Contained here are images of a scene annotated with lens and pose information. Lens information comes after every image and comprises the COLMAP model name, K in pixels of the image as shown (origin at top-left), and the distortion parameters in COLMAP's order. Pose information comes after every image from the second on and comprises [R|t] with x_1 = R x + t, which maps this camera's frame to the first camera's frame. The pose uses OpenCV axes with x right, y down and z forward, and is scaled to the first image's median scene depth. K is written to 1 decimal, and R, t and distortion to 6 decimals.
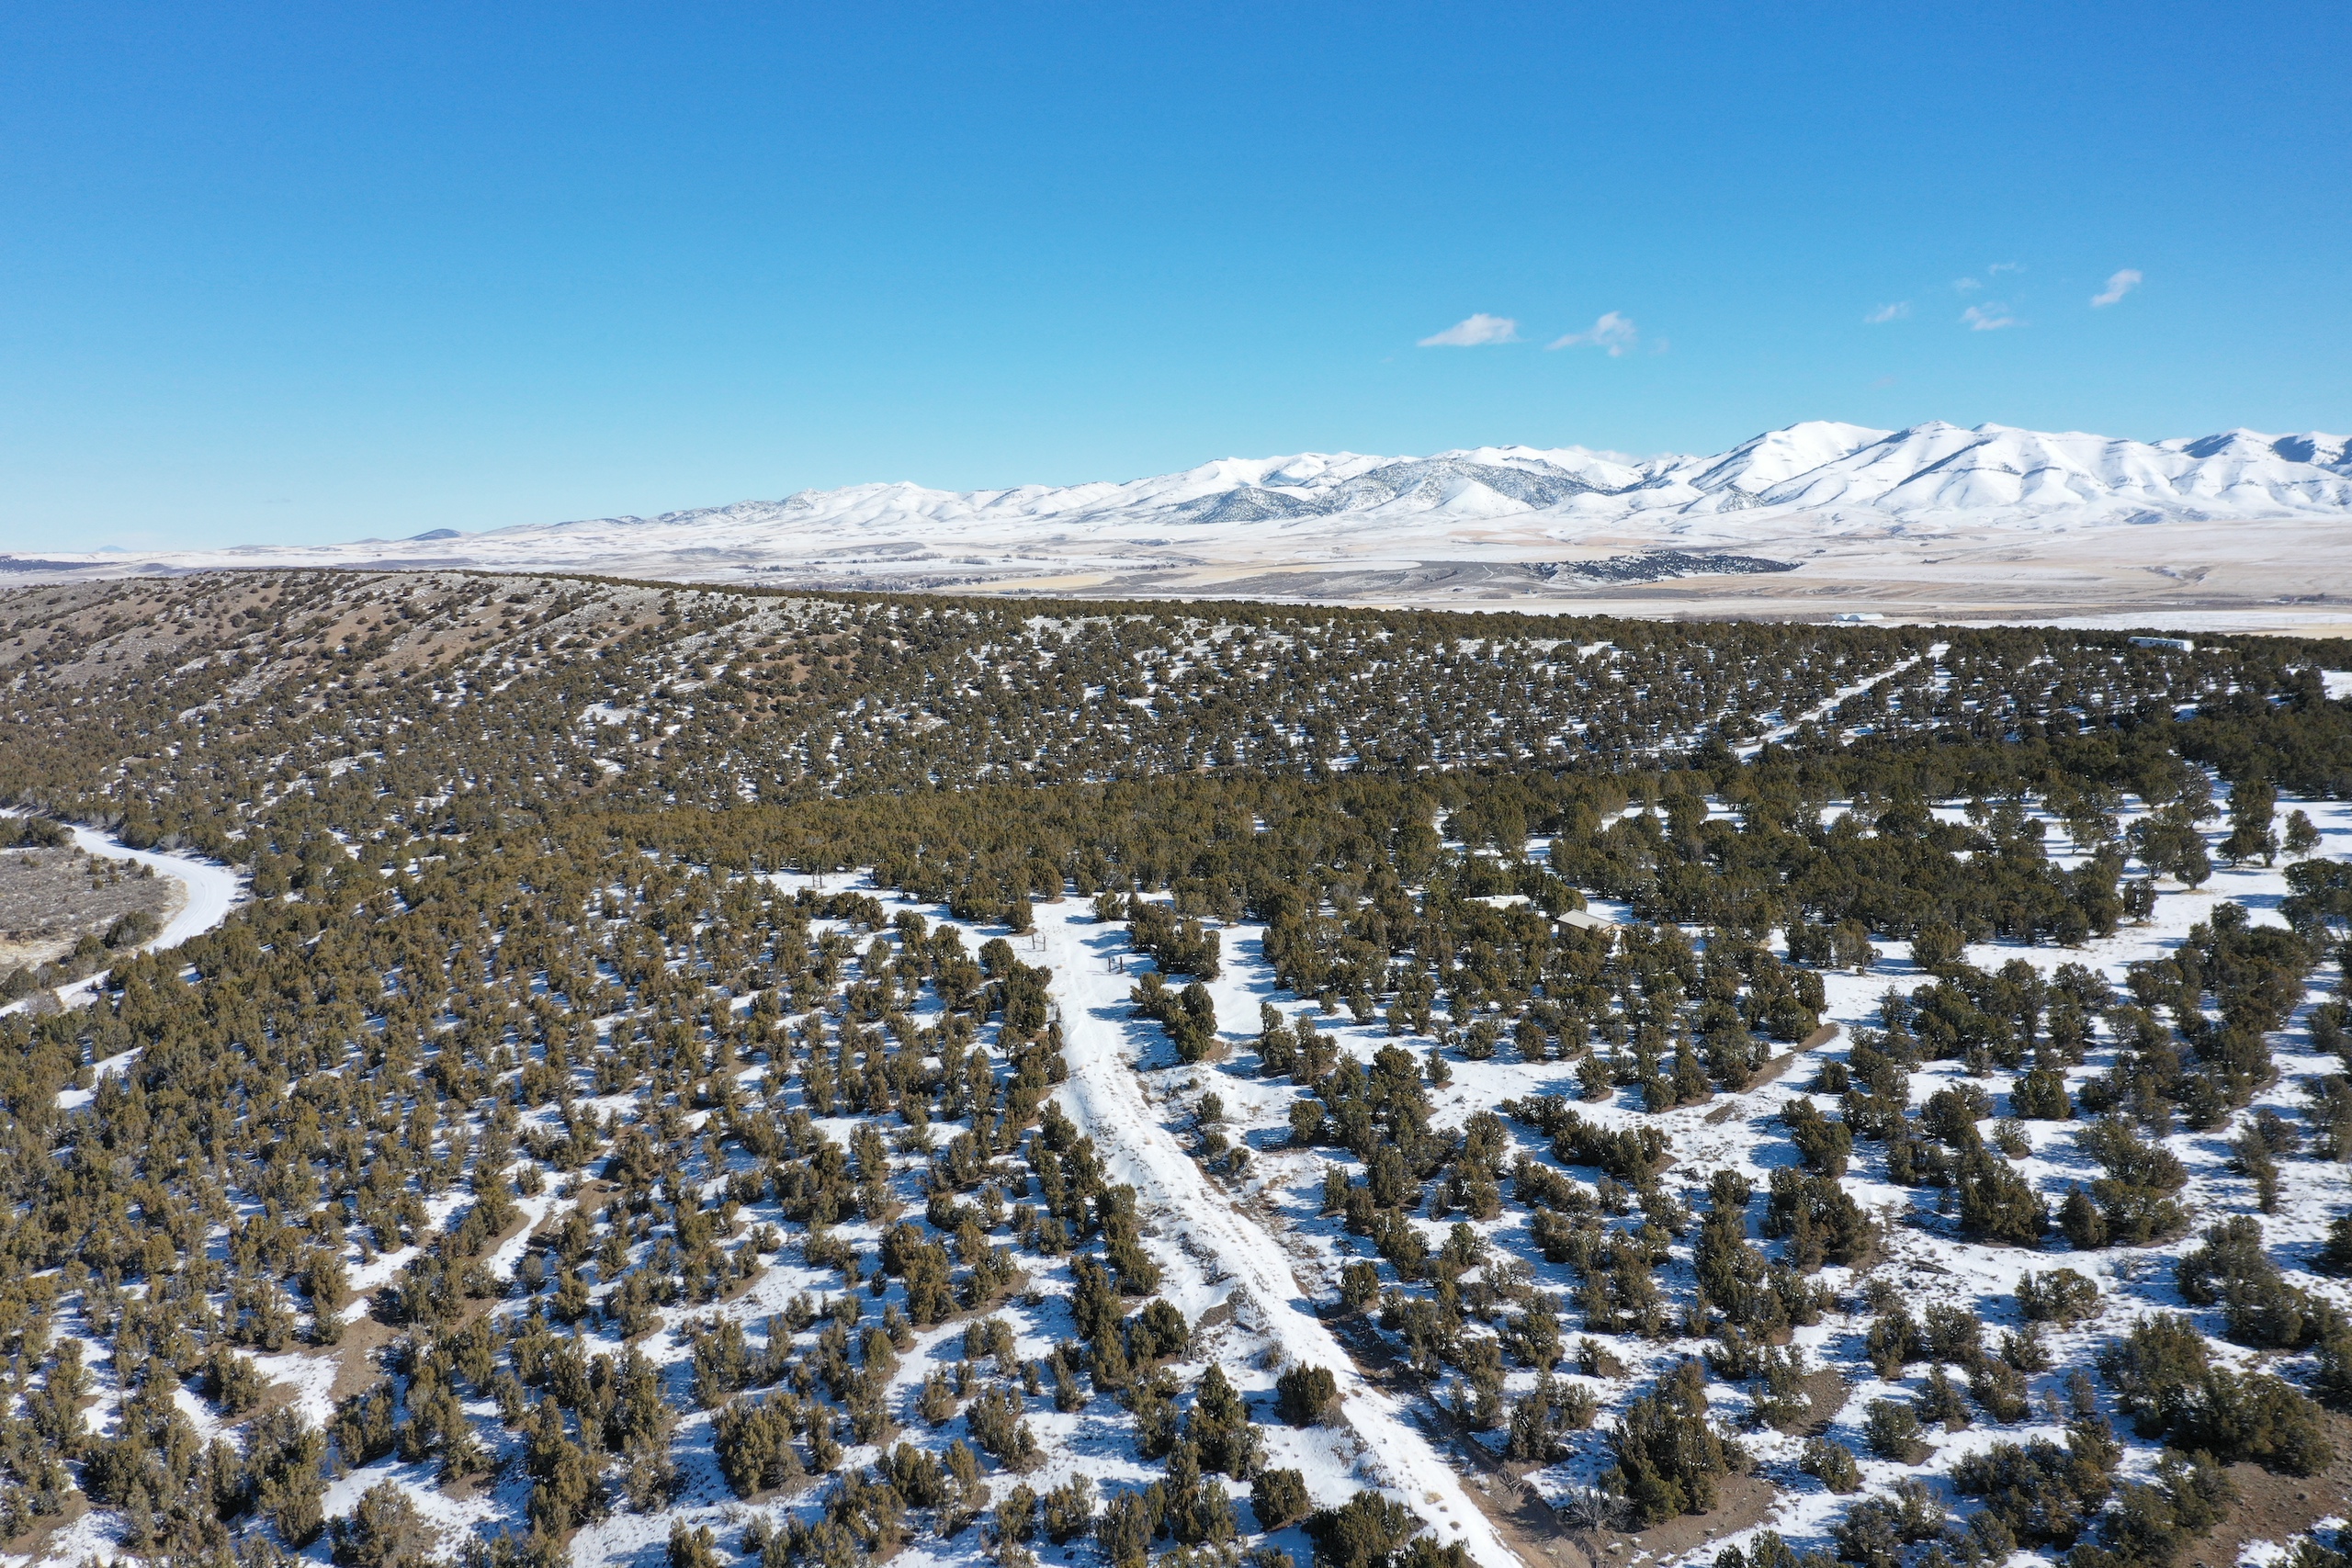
lens RADIAL K [[1887.5, 0, 1176.0], [0, 1887.5, 784.0], [0, 0, 1]] dist [0.018966, 0.023001]
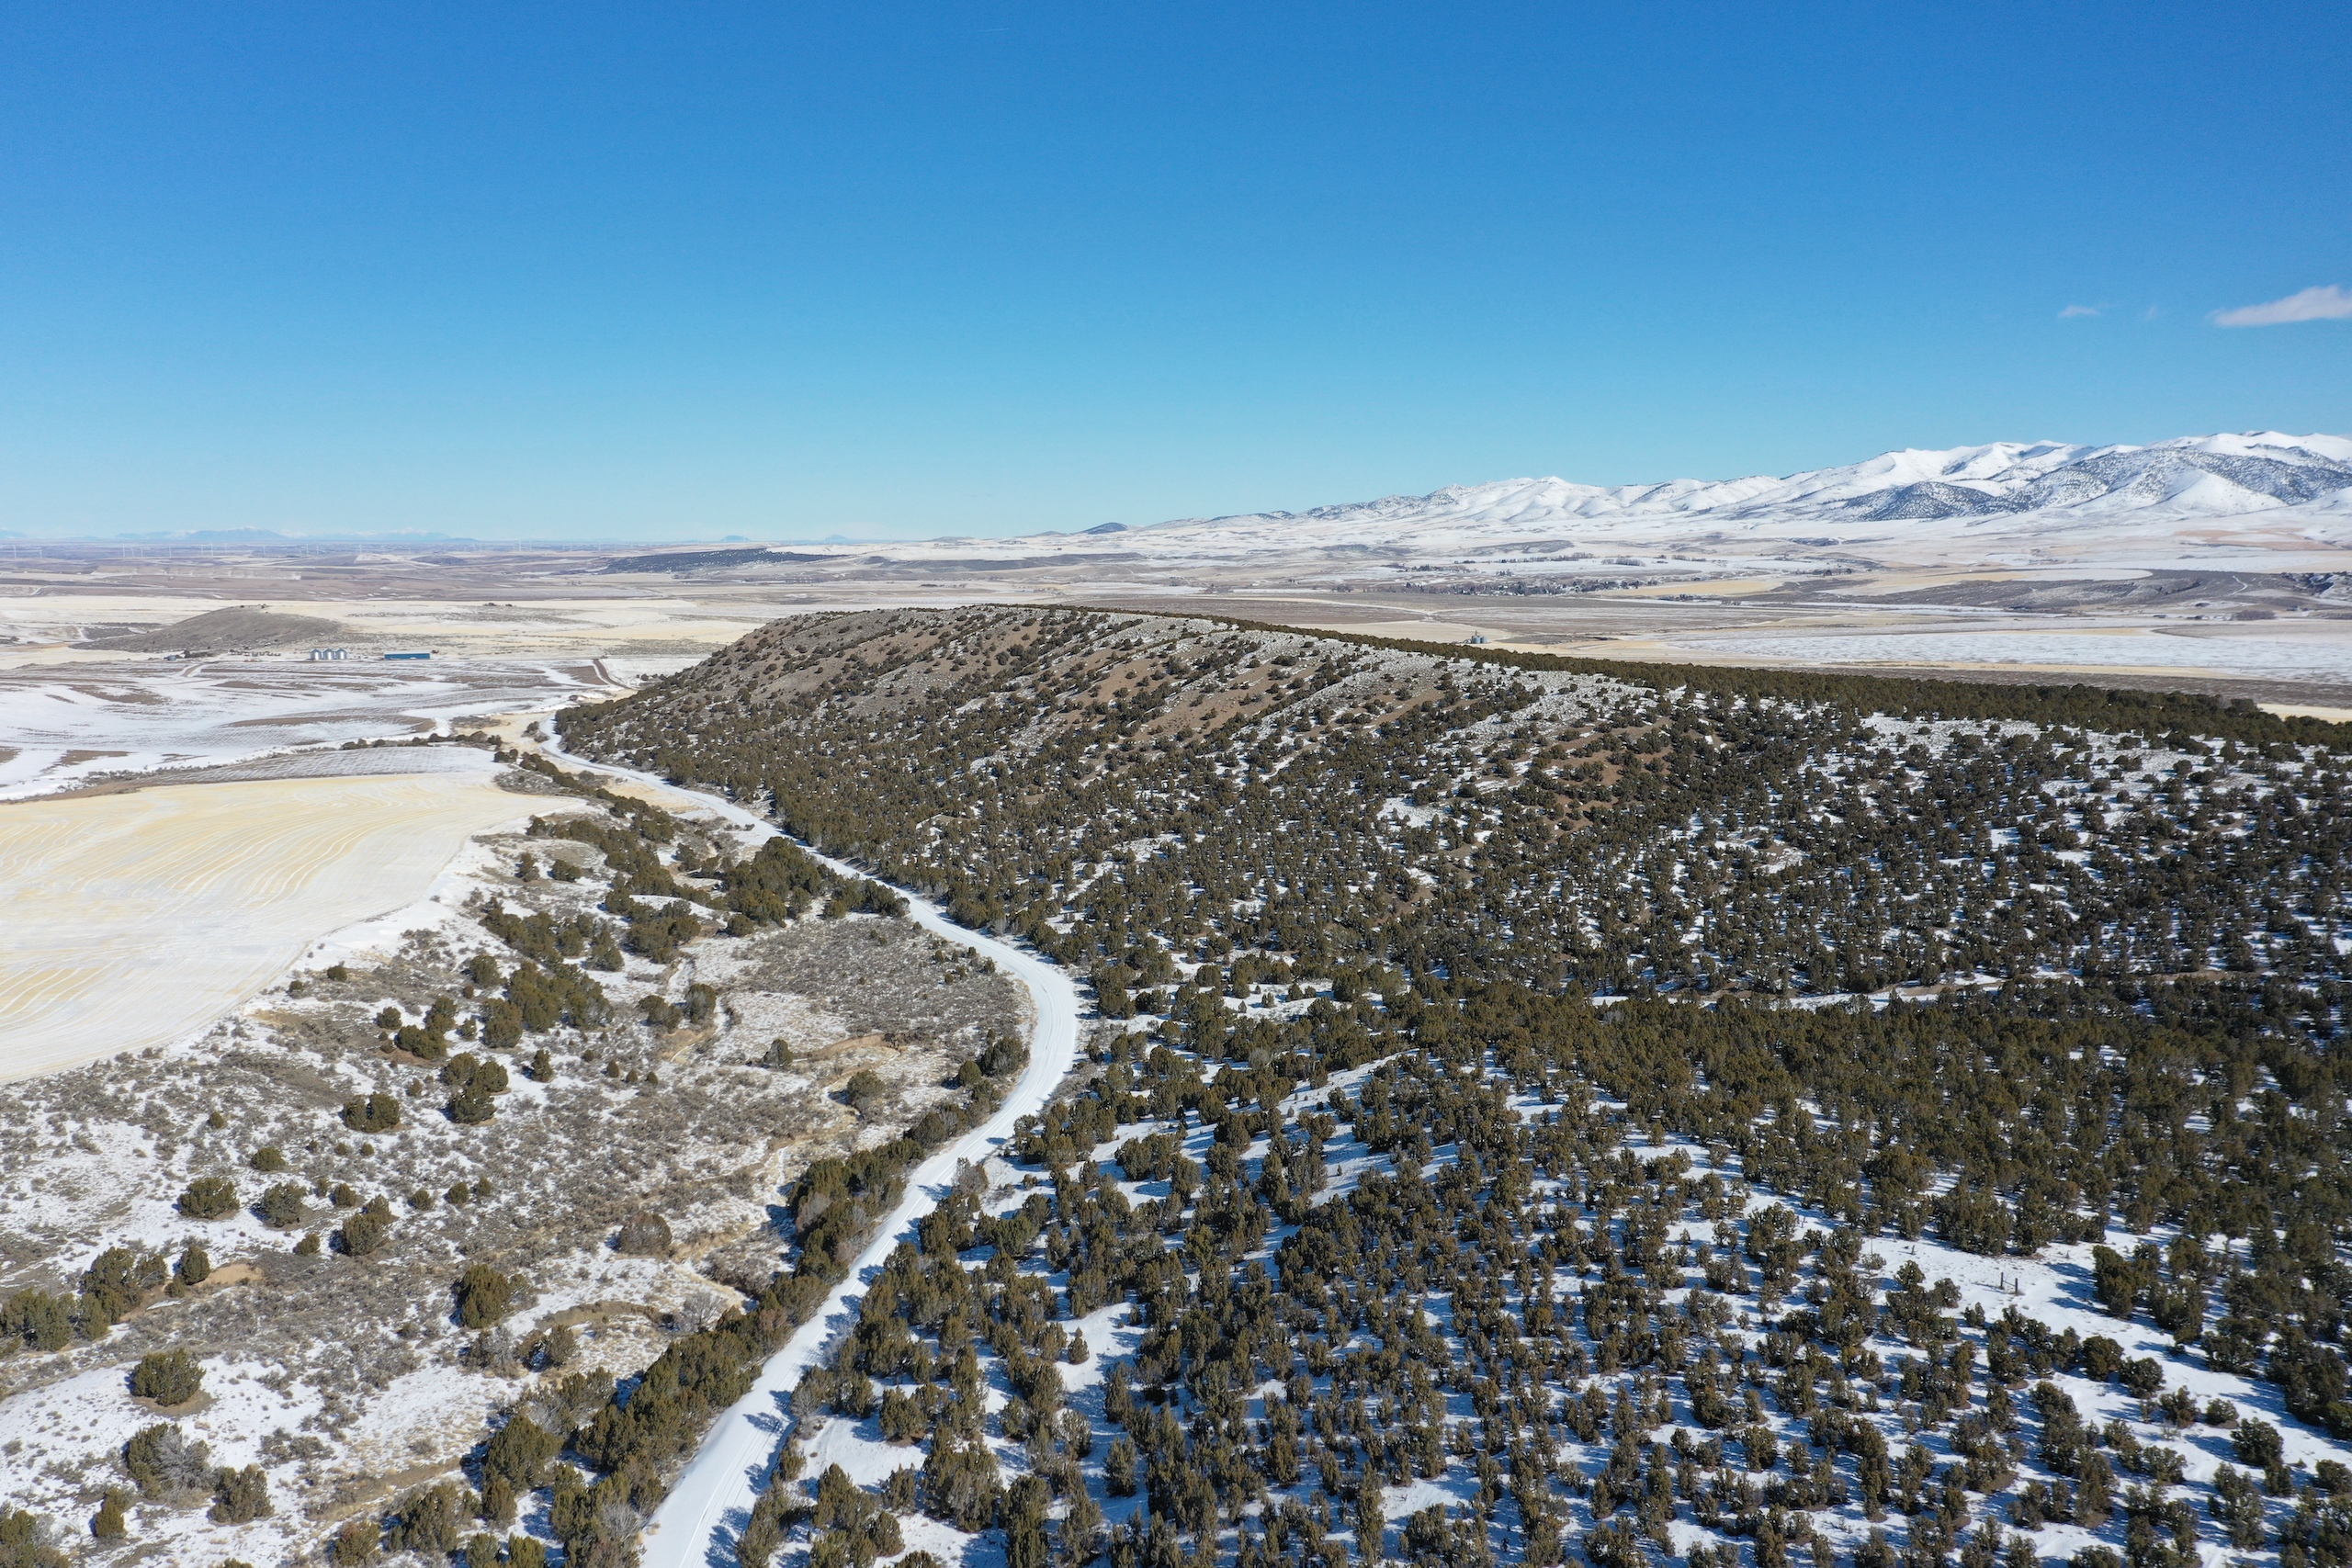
lens RADIAL K [[1887.5, 0, 1176.0], [0, 1887.5, 784.0], [0, 0, 1]] dist [0.018966, 0.023001]
pose [[0.946158, 0.048863, -0.319996, -0.087015], [-0.047350, 0.998800, 0.012512, -0.045844], [0.320223, 0.003314, 0.947336, 0.052010]]
